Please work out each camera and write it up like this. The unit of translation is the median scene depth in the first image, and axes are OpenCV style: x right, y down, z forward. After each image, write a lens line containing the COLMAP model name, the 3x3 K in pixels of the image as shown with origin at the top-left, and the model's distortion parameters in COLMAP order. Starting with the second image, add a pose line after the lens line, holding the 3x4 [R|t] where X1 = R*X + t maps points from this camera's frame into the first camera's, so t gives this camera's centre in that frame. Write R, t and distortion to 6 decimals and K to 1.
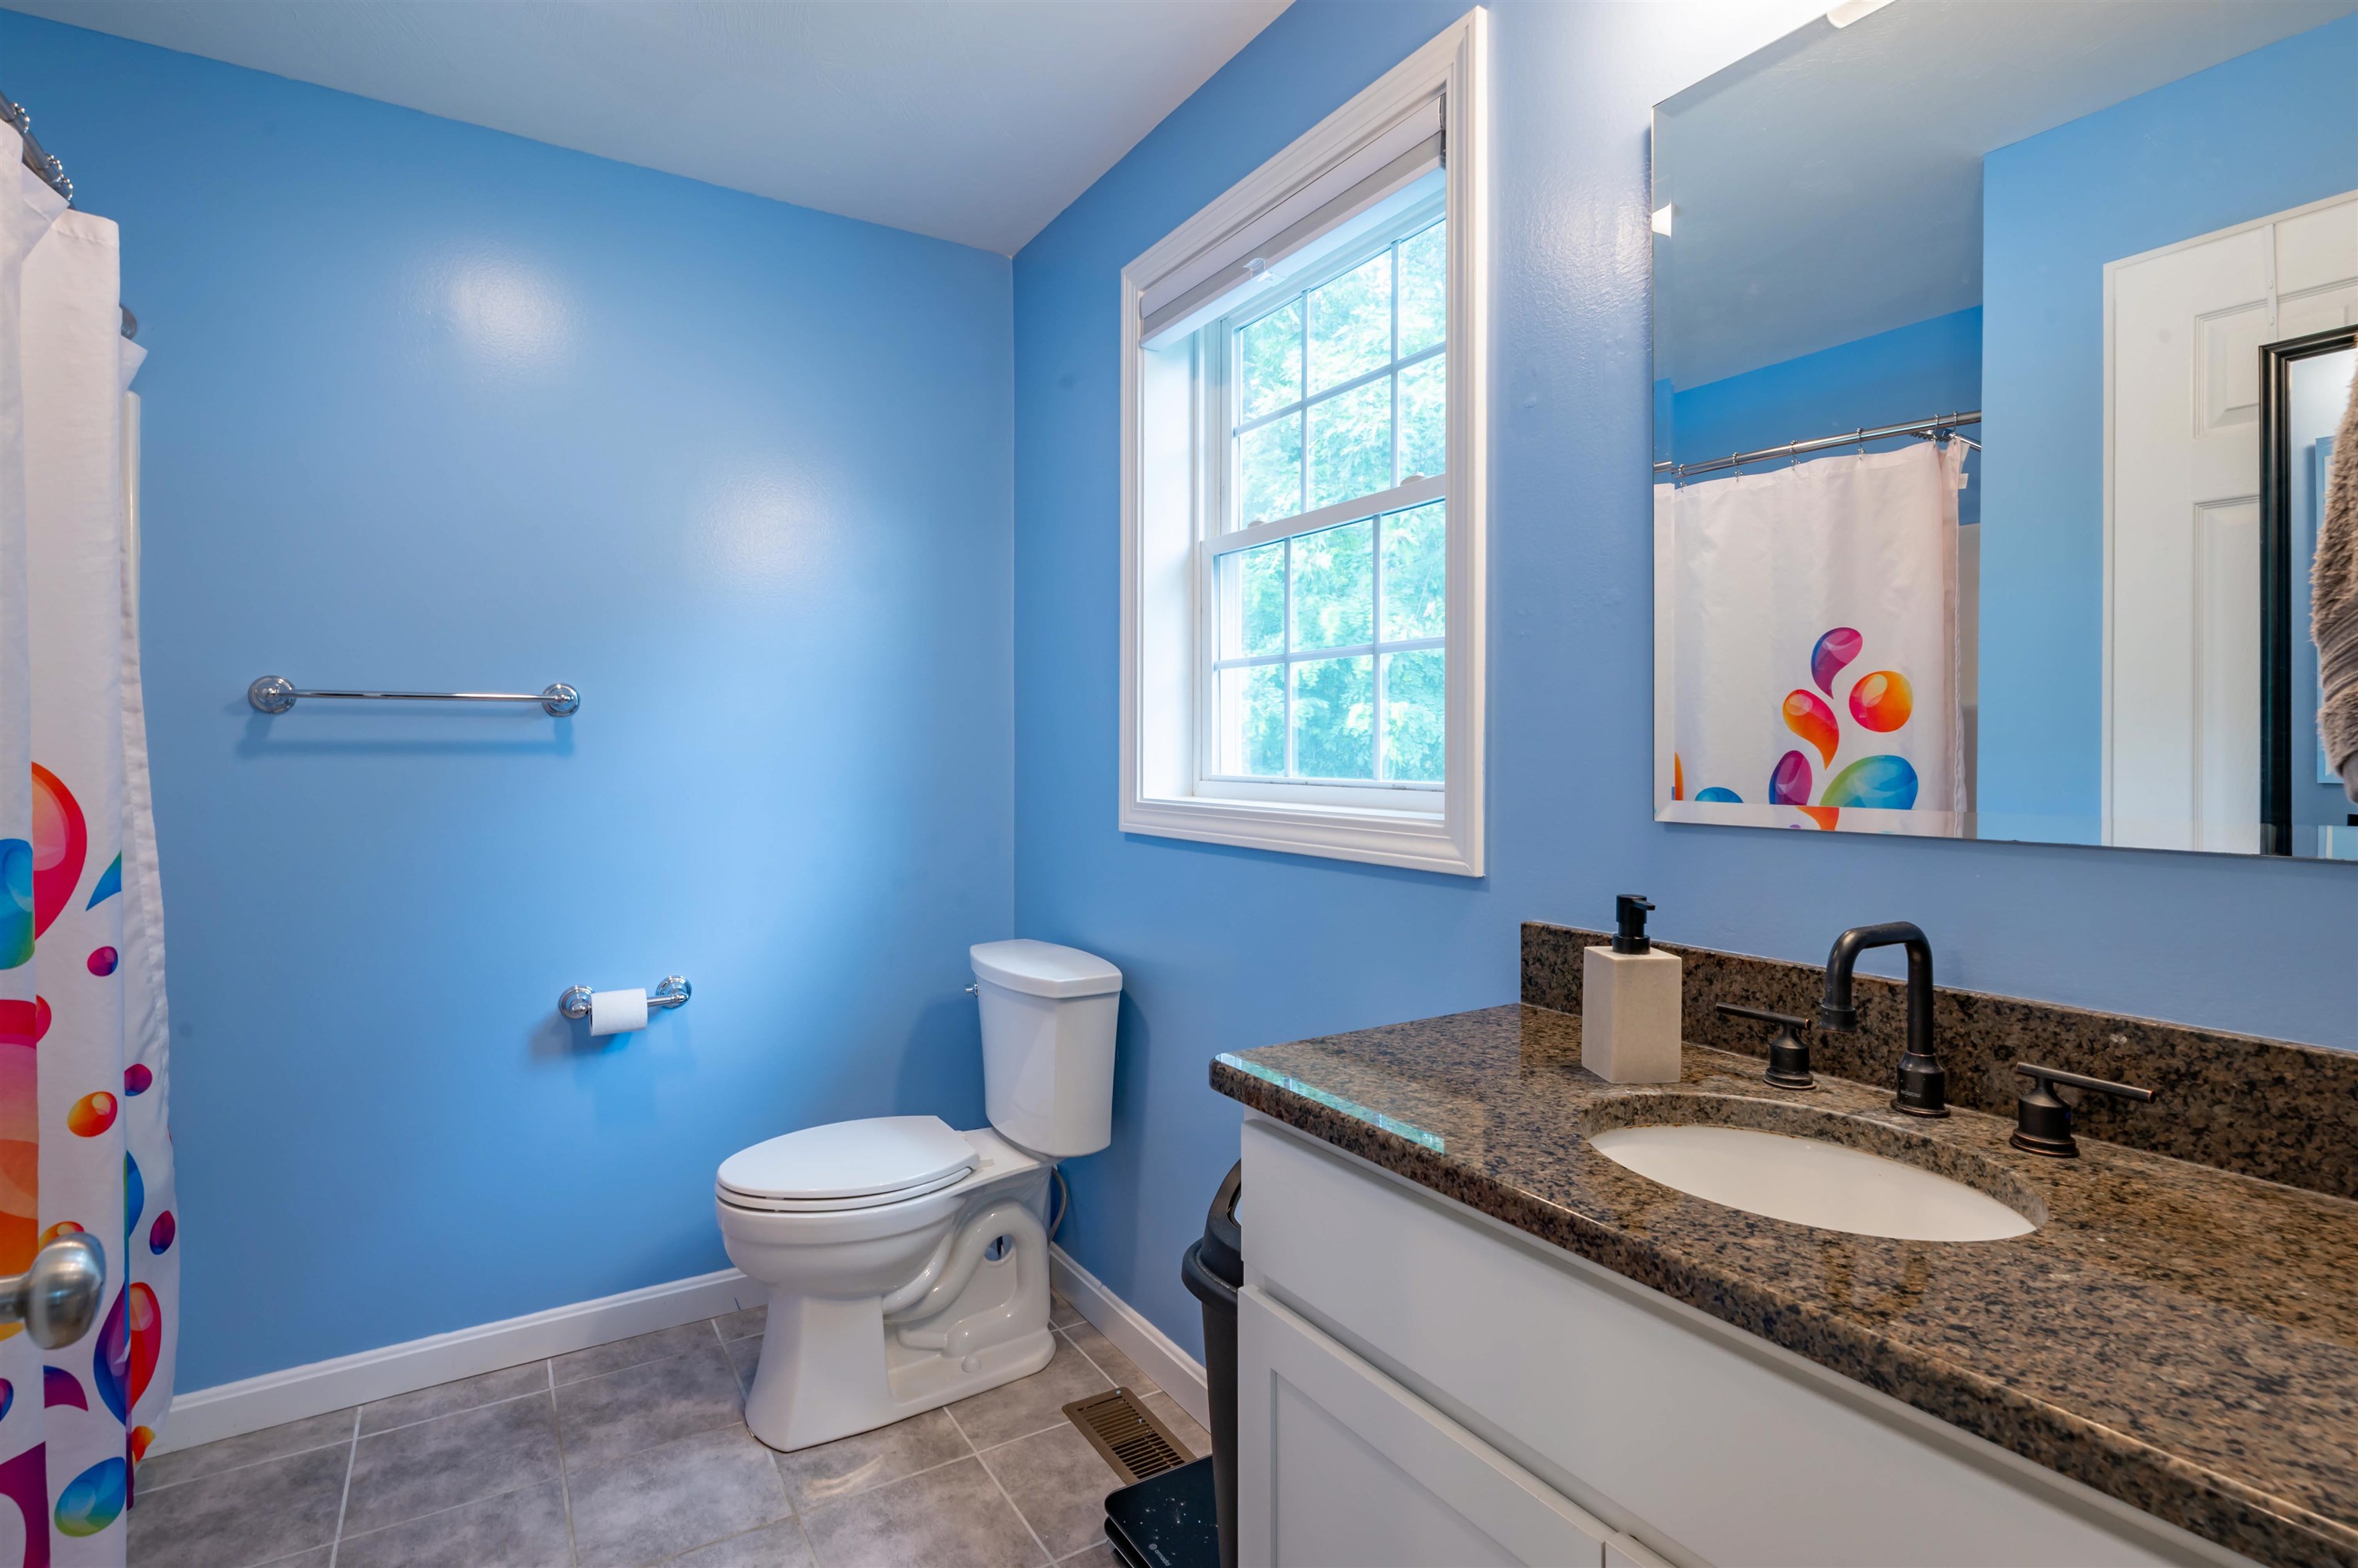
lens RADIAL K [[1142.2, 0, 1182.5], [0, 1142.2, 764.6], [0, 0, 1]] dist [-0.006042, 0.004435]
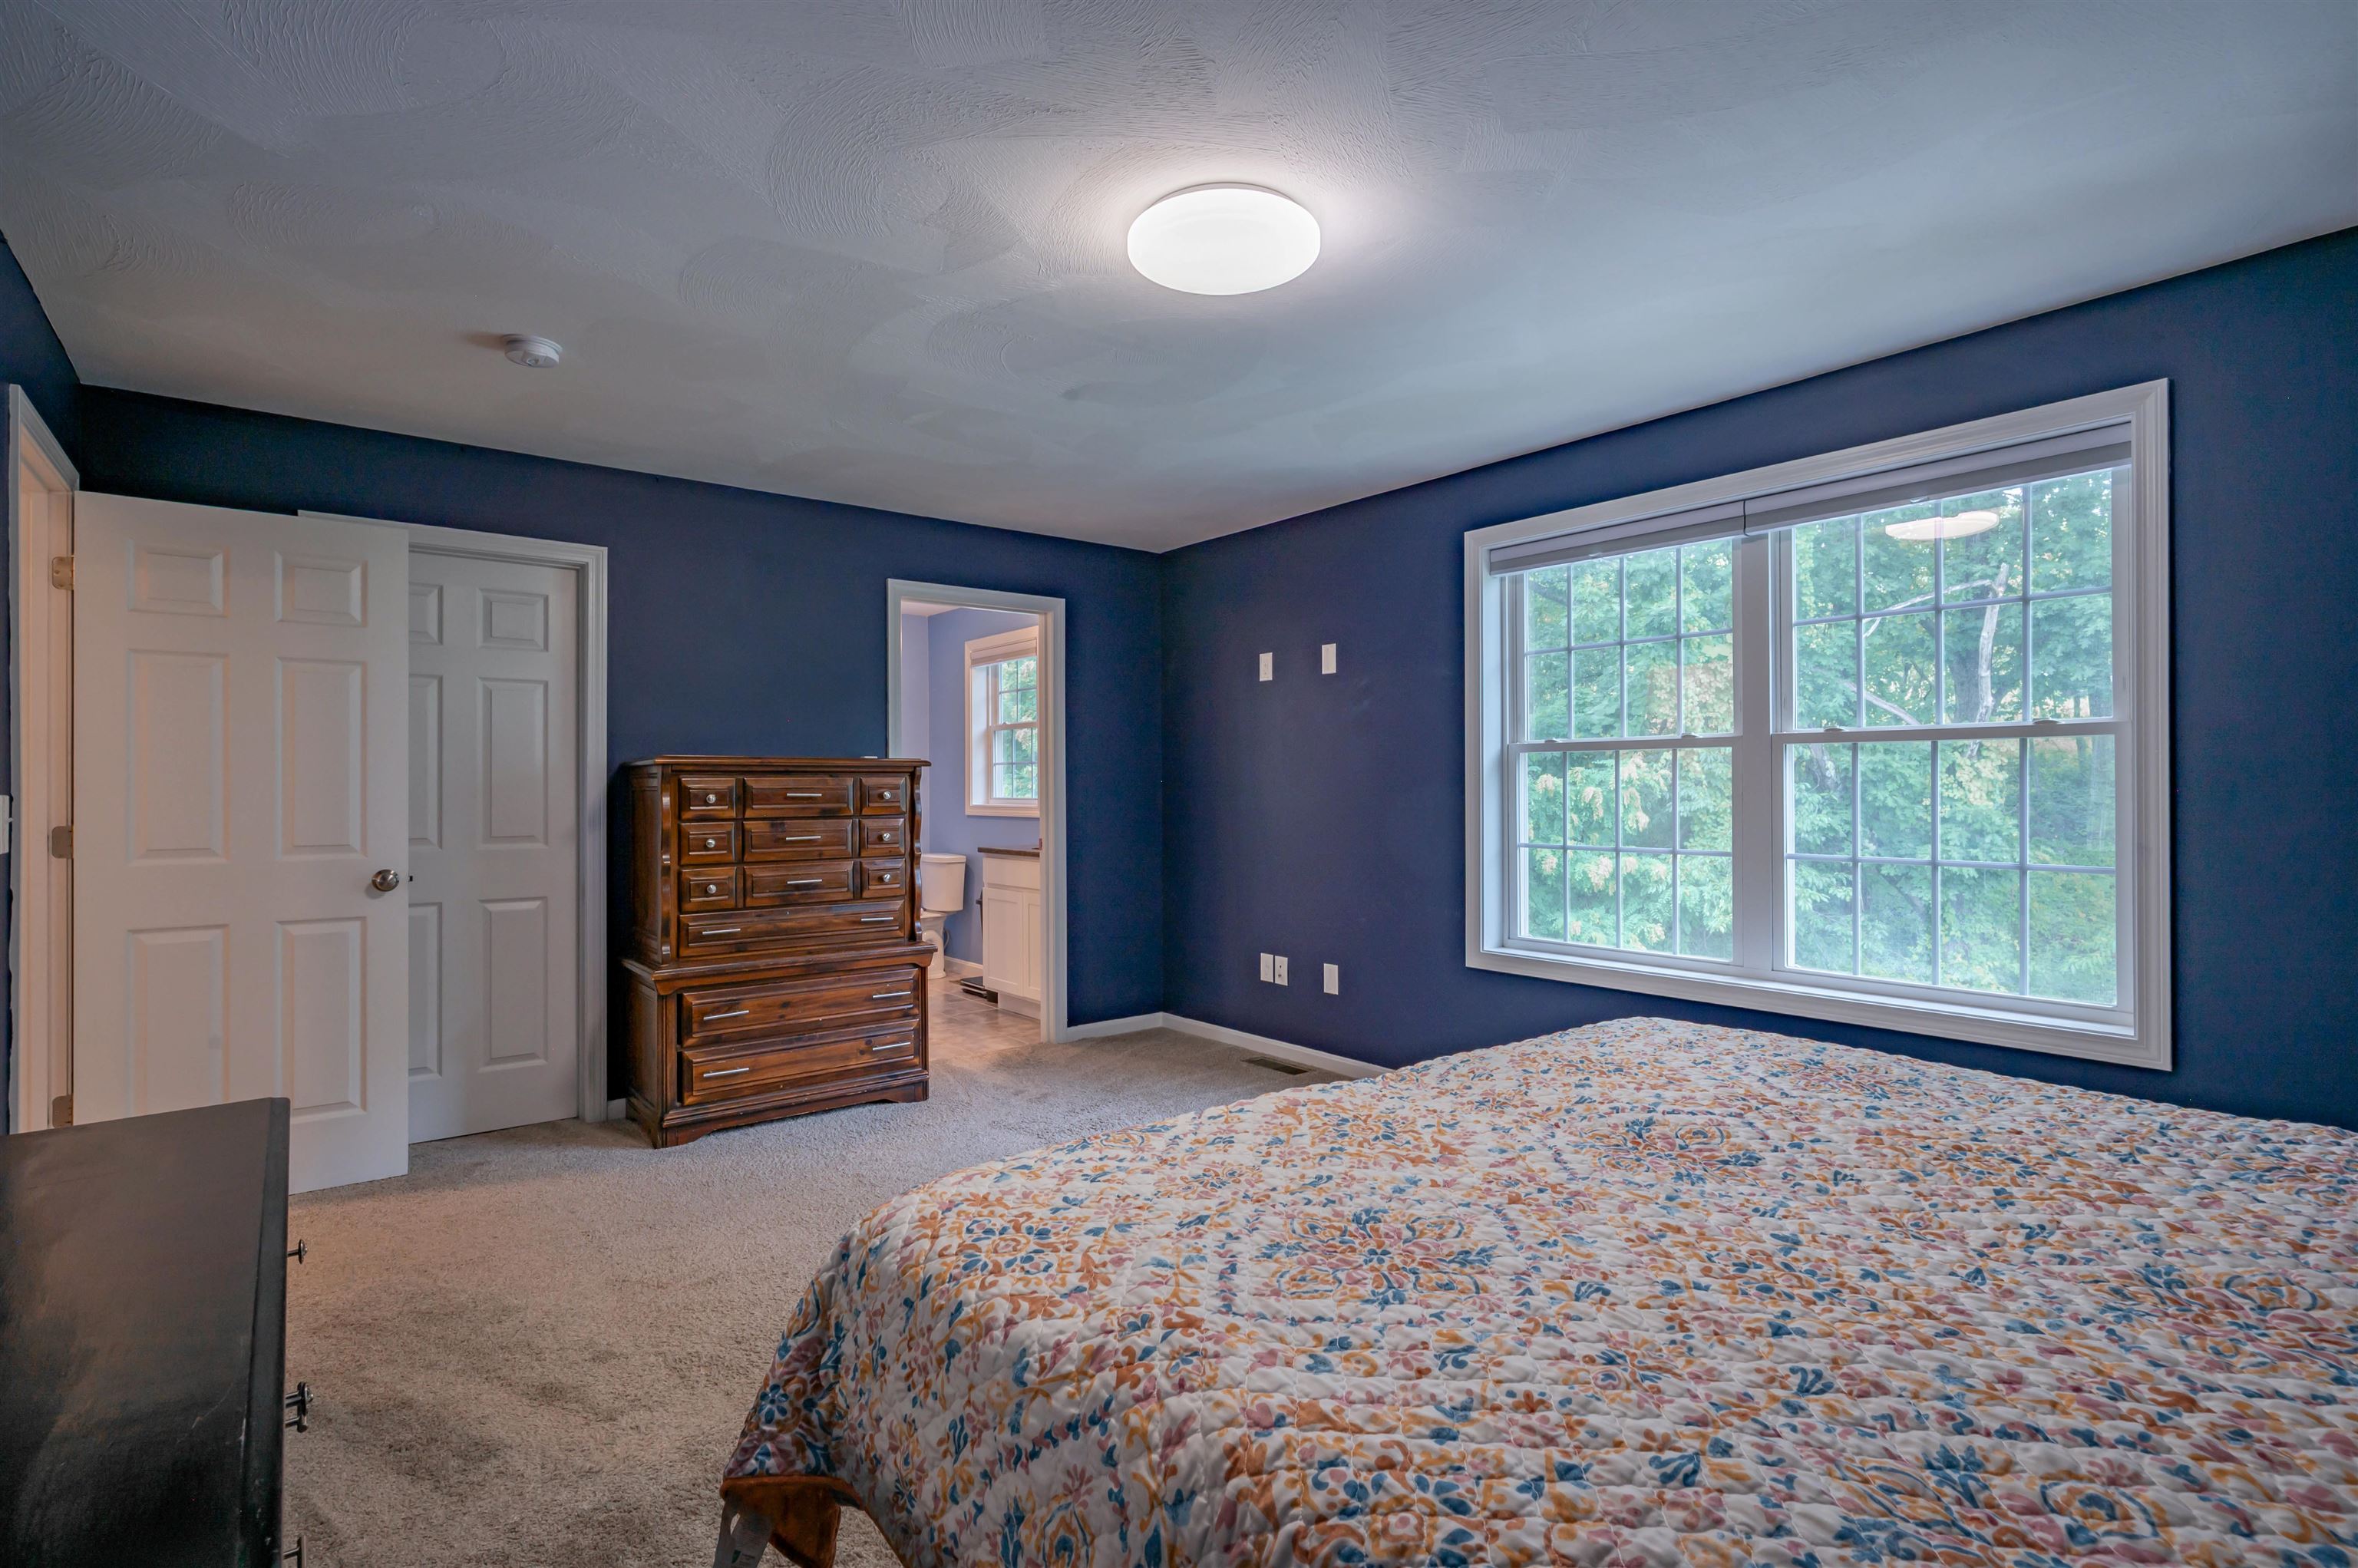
lens RADIAL K [[1142.2, 0, 1177.7], [0, 1142.2, 787.7], [0, 0, 1]] dist [-0.006042, 0.004435]
pose [[0.993810, -0.007958, 0.110808, 0.188123], [0.009394, 0.999878, -0.012446, 0.027415], [-0.110696, 0.013410, 0.993764, -2.324980]]
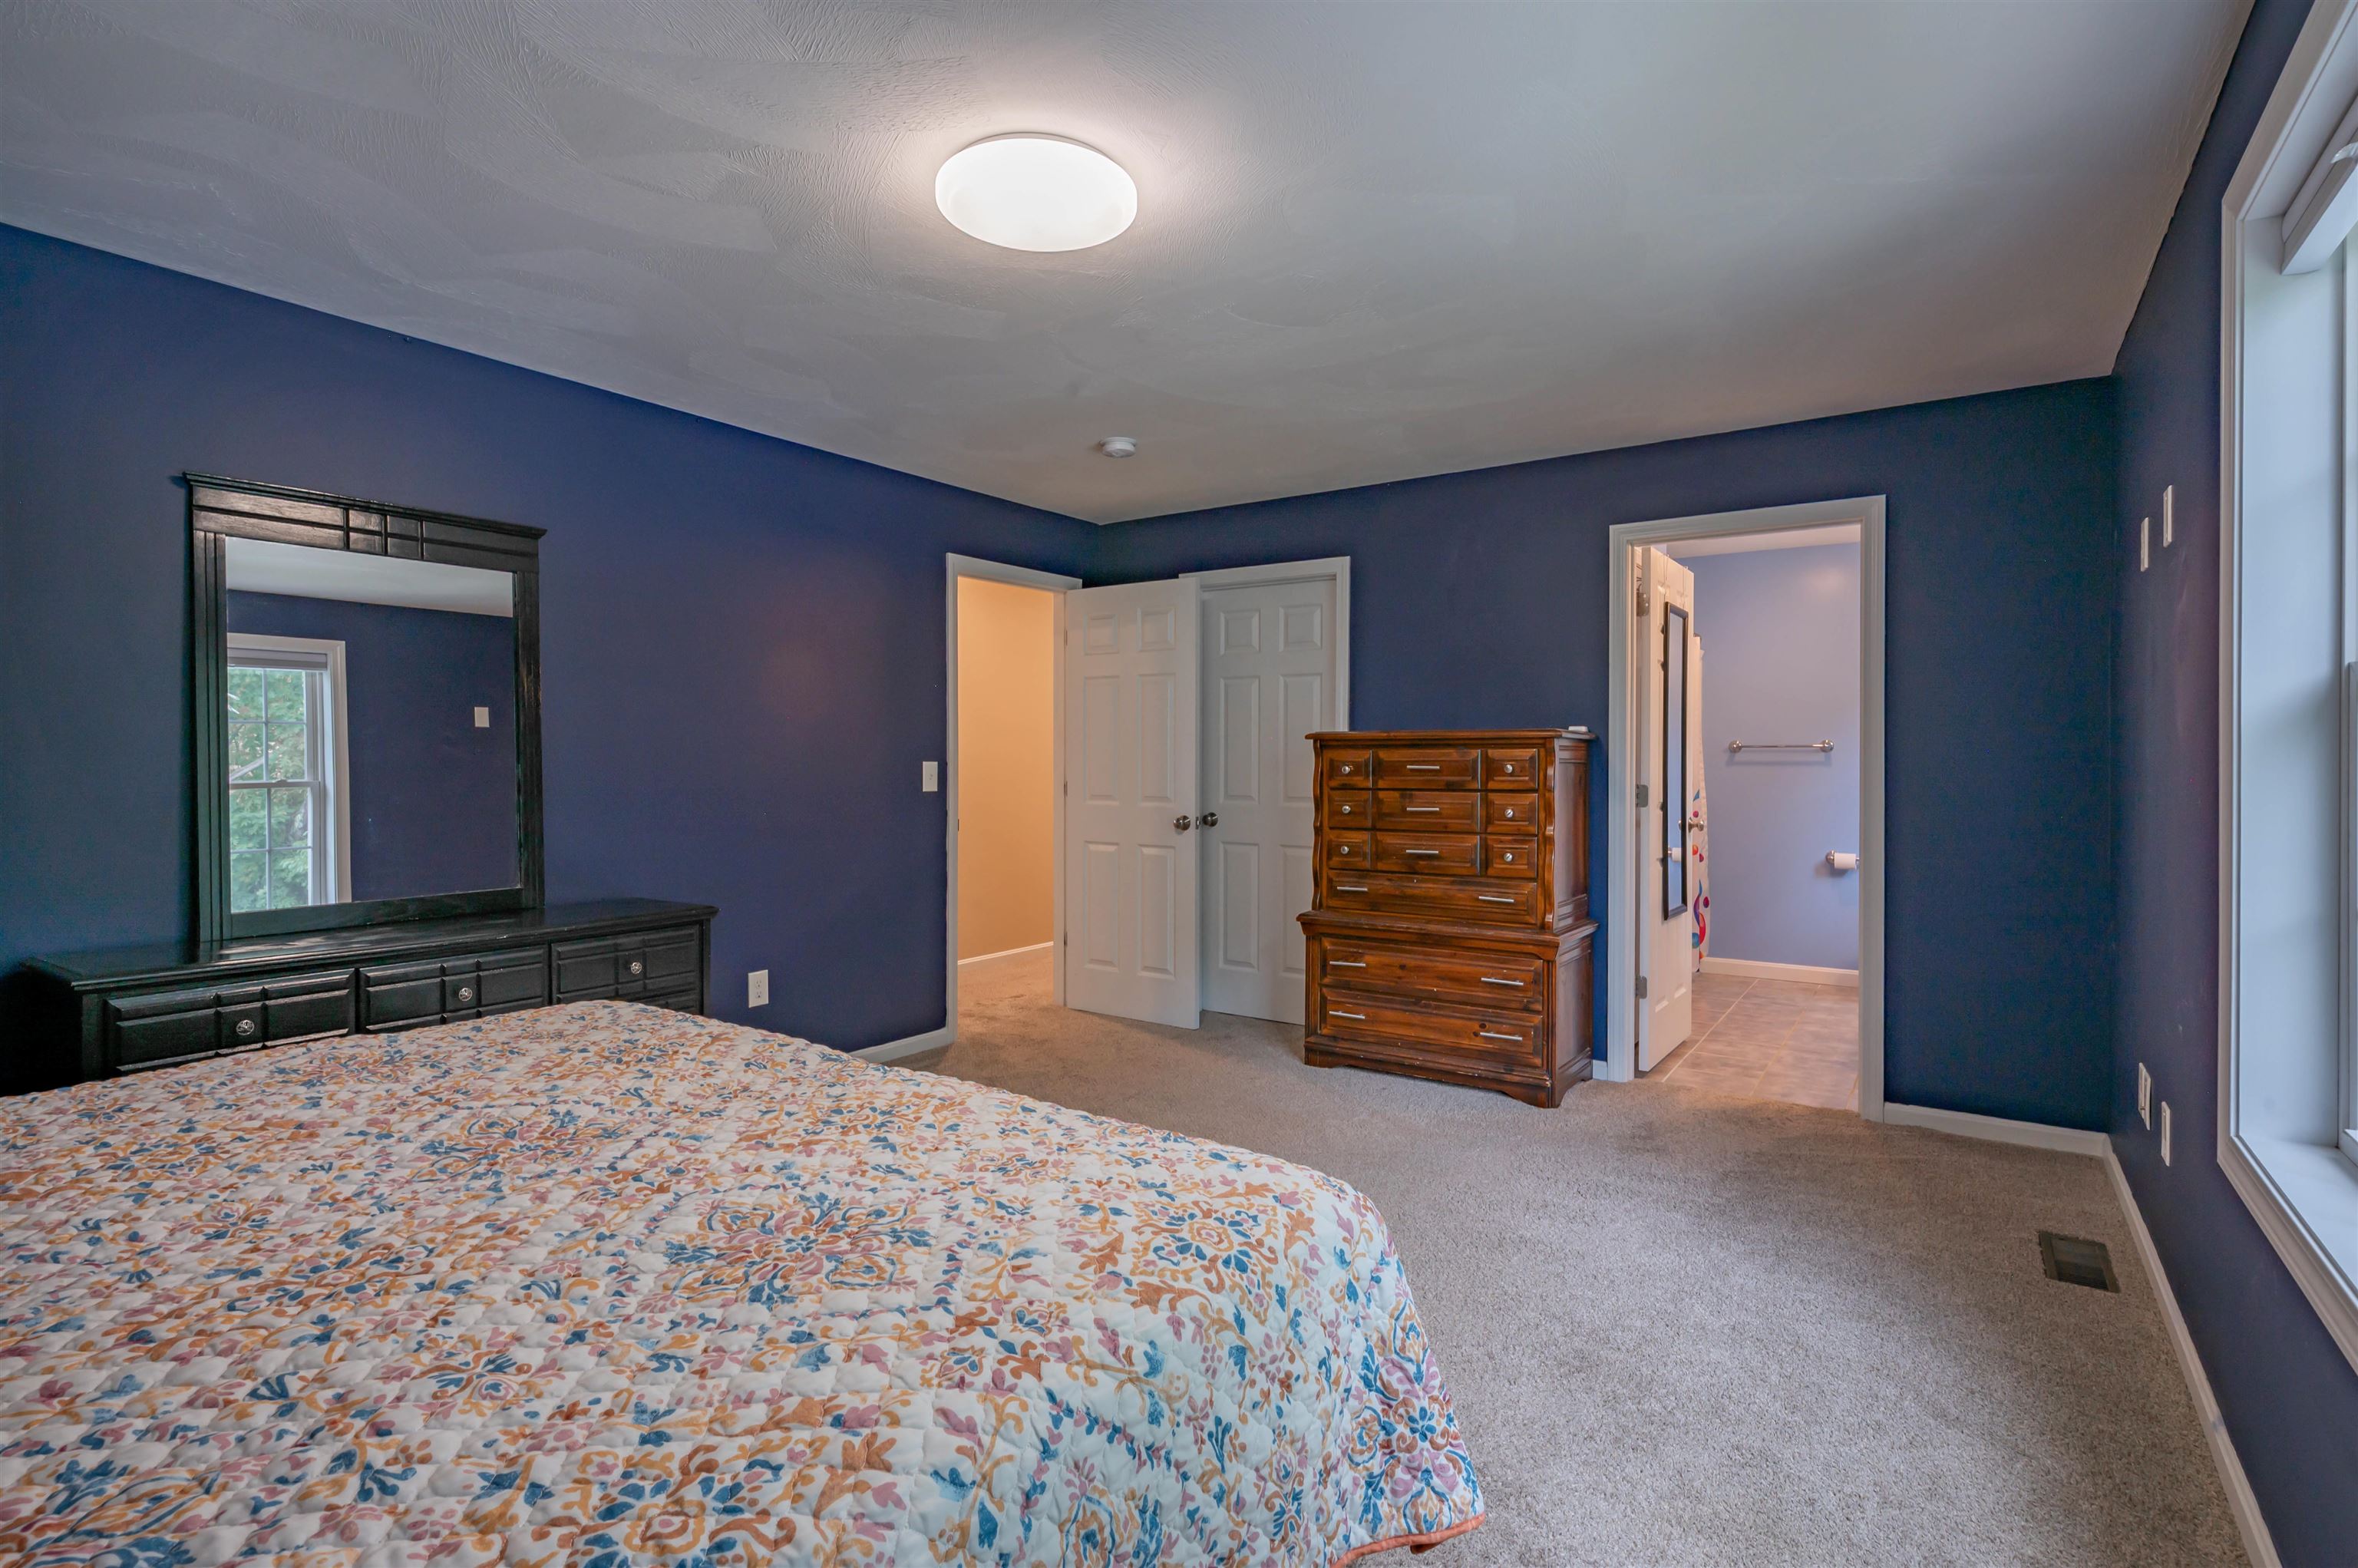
lens RADIAL K [[1142.2, 0, 1182.7], [0, 1142.2, 768.5], [0, 0, 1]] dist [-0.006042, 0.004435]
pose [[0.392273, 0.005856, -0.919830, 1.388568], [-0.012991, 0.999915, 0.000825, 0.015909], [0.919757, 0.011625, 0.392316, -1.521602]]
